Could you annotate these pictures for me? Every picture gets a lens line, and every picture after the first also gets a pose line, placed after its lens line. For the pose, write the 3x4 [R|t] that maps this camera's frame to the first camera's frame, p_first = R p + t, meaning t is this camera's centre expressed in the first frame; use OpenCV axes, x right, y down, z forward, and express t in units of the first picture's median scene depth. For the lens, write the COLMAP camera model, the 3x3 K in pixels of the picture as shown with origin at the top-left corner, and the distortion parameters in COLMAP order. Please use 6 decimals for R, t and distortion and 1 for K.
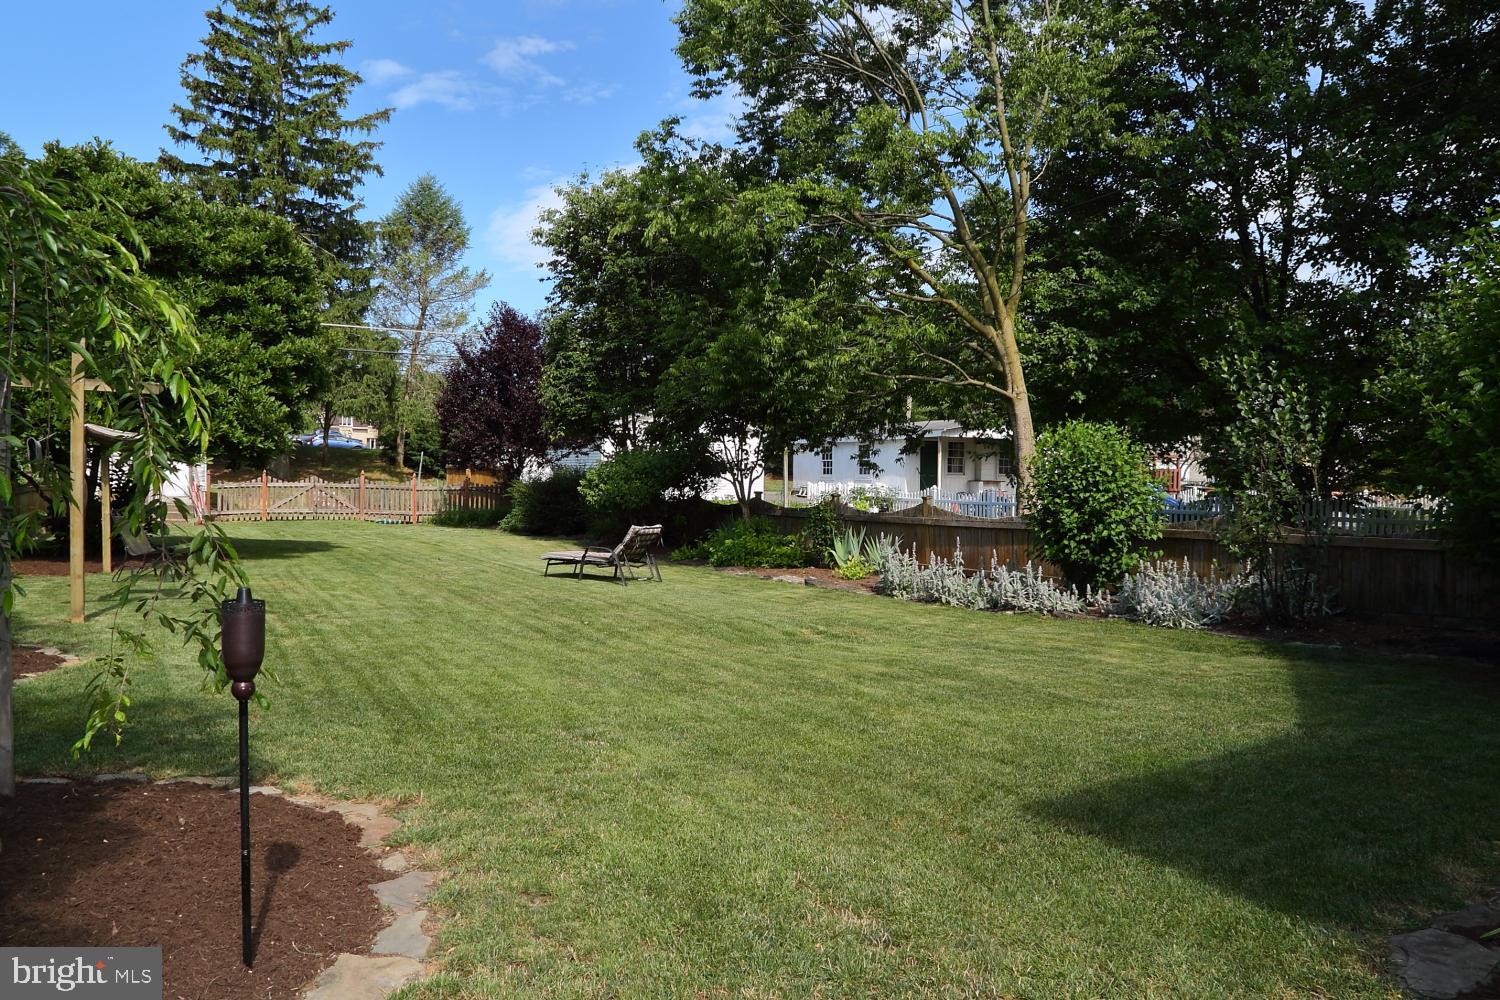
lens RADIAL K [[1033.7, 0, 750.0], [0, 1033.7, 500.0], [0, 0, 1]] dist [-0.109392, 0.066660]
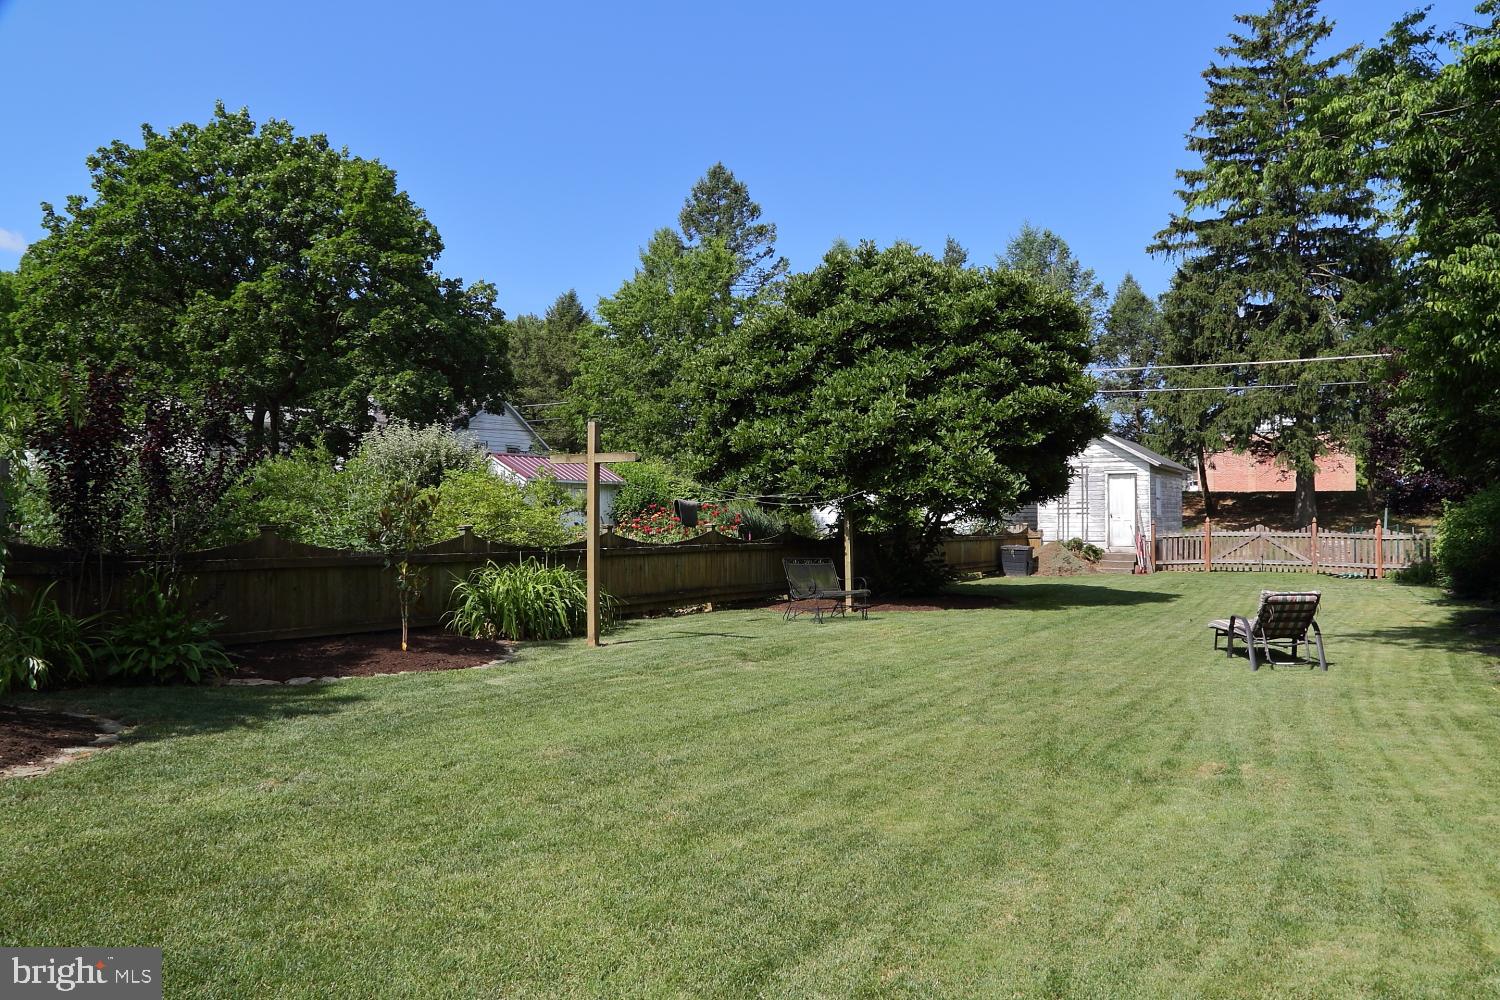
lens RADIAL K [[1033.7, 0, 750.0], [0, 1033.7, 500.0], [0, 0, 1]] dist [-0.109392, 0.066660]
pose [[0.494949, -0.034852, -0.868223, 0.138937], [-0.007557, 0.998985, -0.044408, -0.001435], [0.868889, 0.028541, 0.494184, 0.129128]]
